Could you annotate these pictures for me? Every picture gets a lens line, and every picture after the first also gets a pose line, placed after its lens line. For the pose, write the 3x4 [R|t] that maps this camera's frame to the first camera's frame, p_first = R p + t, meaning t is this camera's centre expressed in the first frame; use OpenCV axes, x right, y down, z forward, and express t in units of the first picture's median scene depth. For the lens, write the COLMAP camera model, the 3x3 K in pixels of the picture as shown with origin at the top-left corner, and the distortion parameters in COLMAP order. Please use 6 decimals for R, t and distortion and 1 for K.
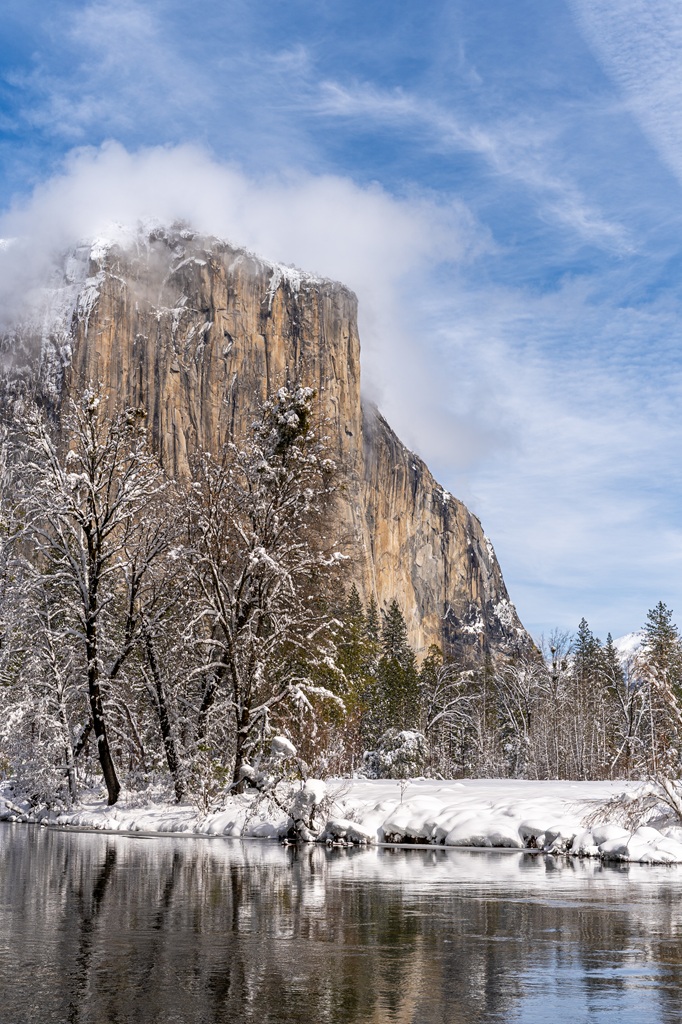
lens RADIAL K [[1483.6, 0, 341.0], [0, 1483.6, 512.0], [0, 0, 1]] dist [0.016077, 0.009439]
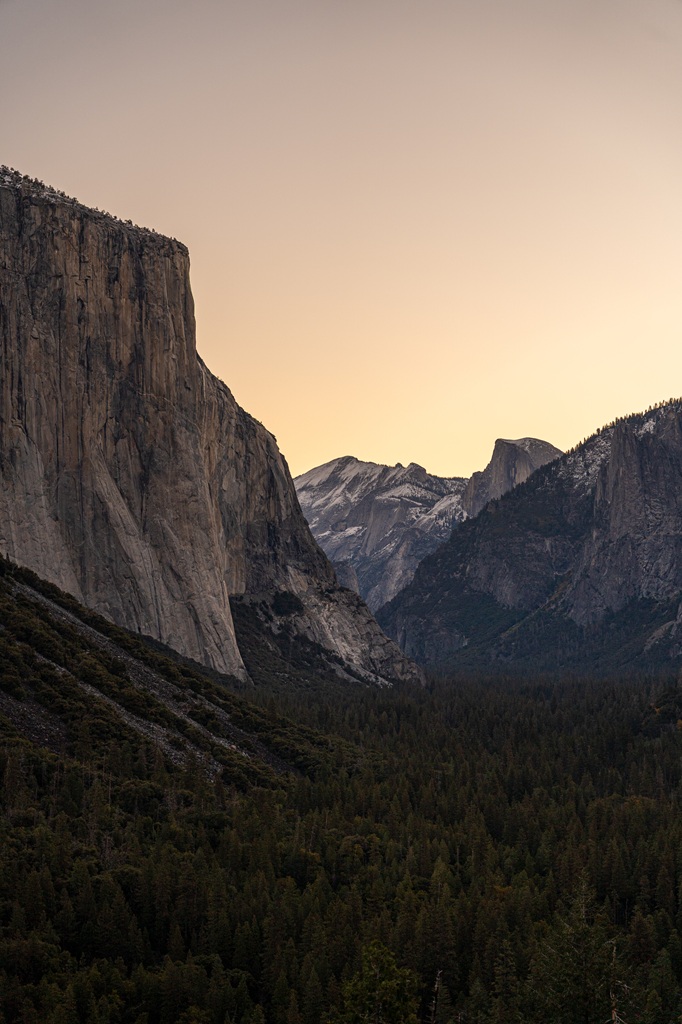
lens RADIAL K [[2011.9, 0, 337.1], [0, 2011.9, 524.3], [0, 0, 1]] dist [0.052656, 0.225262]
pose [[0.977732, -0.012645, 0.209477, -0.195712], [-0.015124, 0.991342, 0.130433, -0.147812], [-0.209313, -0.130696, 0.969075, -0.439569]]
